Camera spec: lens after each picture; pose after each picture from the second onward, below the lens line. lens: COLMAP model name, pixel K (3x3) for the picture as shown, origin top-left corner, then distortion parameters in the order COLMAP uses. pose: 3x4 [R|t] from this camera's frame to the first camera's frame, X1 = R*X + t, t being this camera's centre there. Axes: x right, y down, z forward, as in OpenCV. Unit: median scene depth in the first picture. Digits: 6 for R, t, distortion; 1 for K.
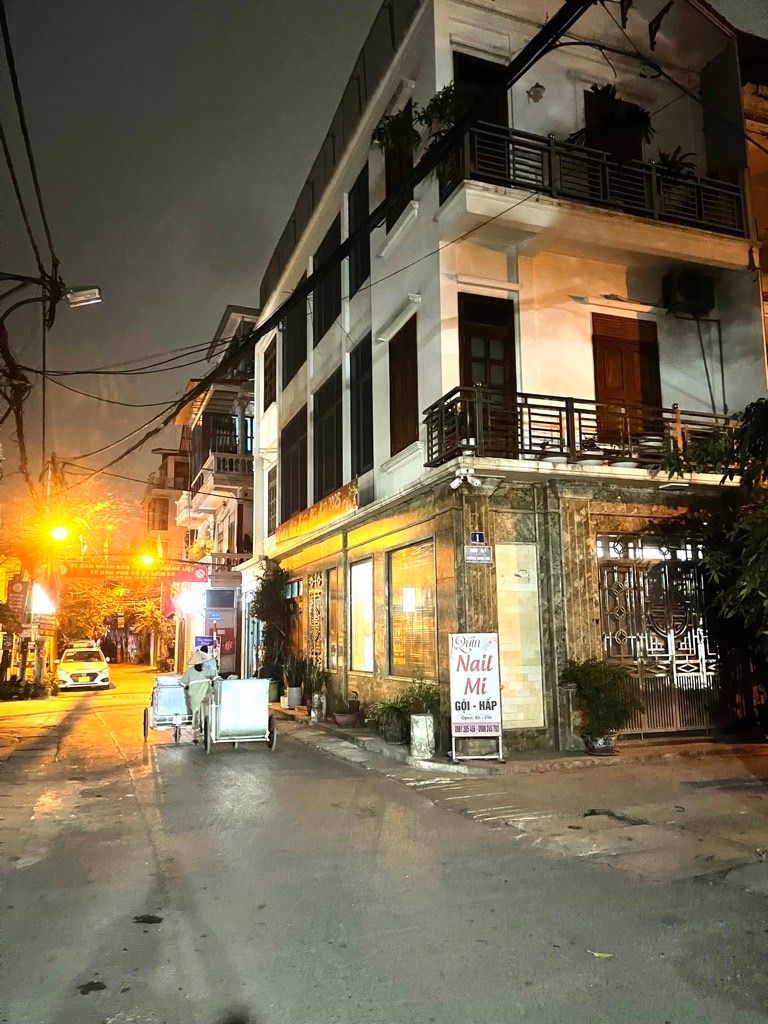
lens RADIAL K [[764.2, 0, 407.4], [0, 764.2, 540.2], [0, 0, 1]] dist [0.040132, -0.059547]
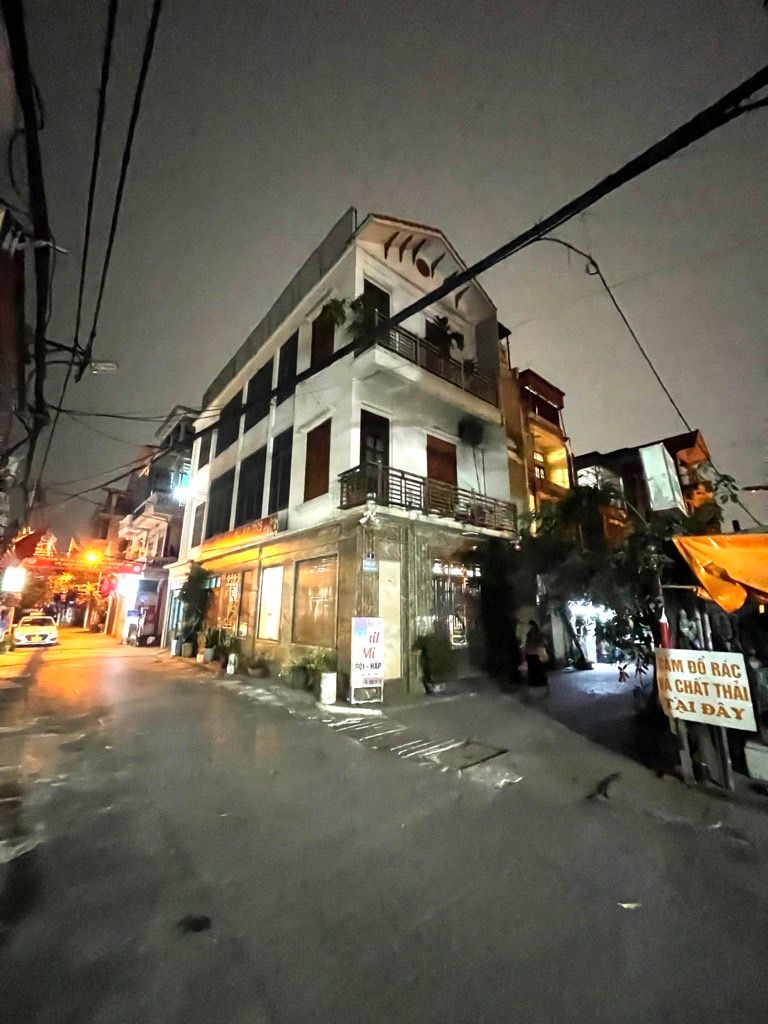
lens RADIAL K [[408.2, 0, 384.0], [0, 408.2, 512.0], [0, 0, 1]] dist [-0.010817, -0.000072]
pose [[0.949666, 0.095470, 0.298362, -0.119325], [-0.059746, 0.990145, -0.126659, 0.010169], [-0.307514, 0.102458, 0.946011, 0.149523]]
